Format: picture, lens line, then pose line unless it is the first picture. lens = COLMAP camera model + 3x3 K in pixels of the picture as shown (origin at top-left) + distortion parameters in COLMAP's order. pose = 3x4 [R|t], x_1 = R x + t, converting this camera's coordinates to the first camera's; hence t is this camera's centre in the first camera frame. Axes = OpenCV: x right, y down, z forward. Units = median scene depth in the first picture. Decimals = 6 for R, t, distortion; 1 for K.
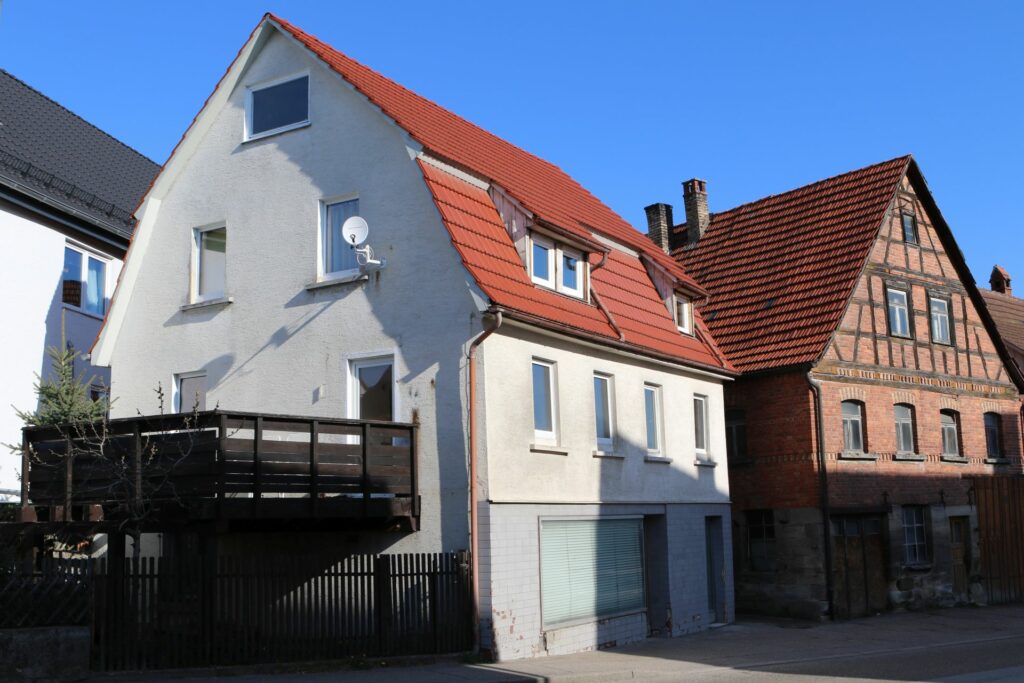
lens RADIAL K [[1132.4, 0, 513.9], [0, 1132.4, 338.7], [0, 0, 1]] dist [-0.077303, 0.000000]
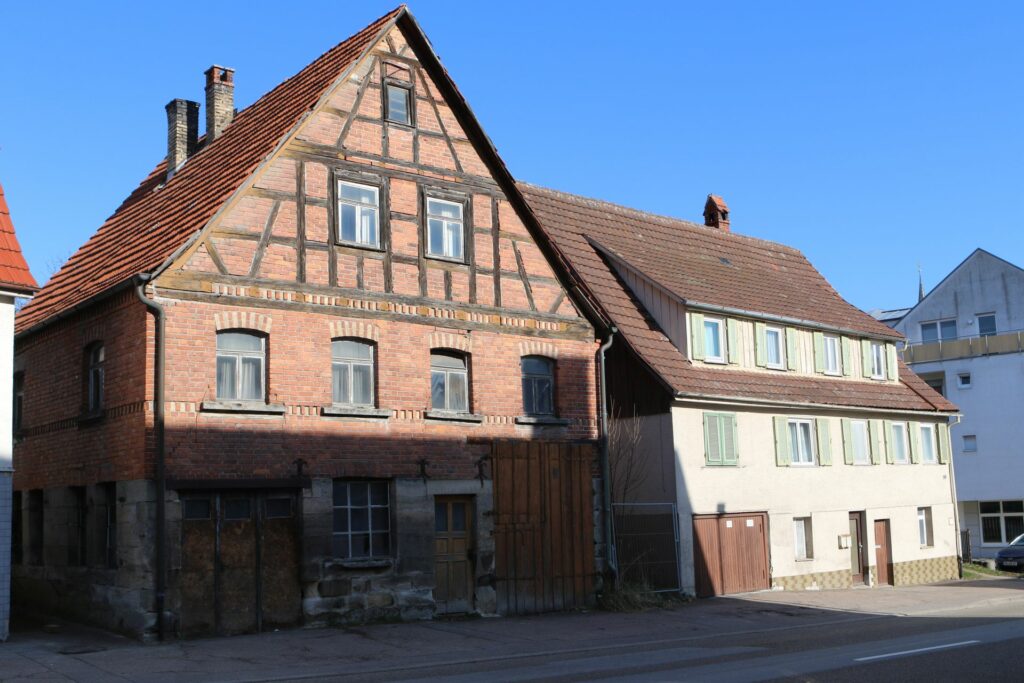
lens RADIAL K [[1132.4, 0, 508.8], [0, 1132.4, 348.3], [0, 0, 1]] dist [-0.077303, 0.000000]
pose [[0.999917, -0.008282, 0.009905, 0.428817], [0.008130, 0.999851, 0.015249, 0.052892], [-0.010030, -0.015167, 0.999835, 0.264241]]
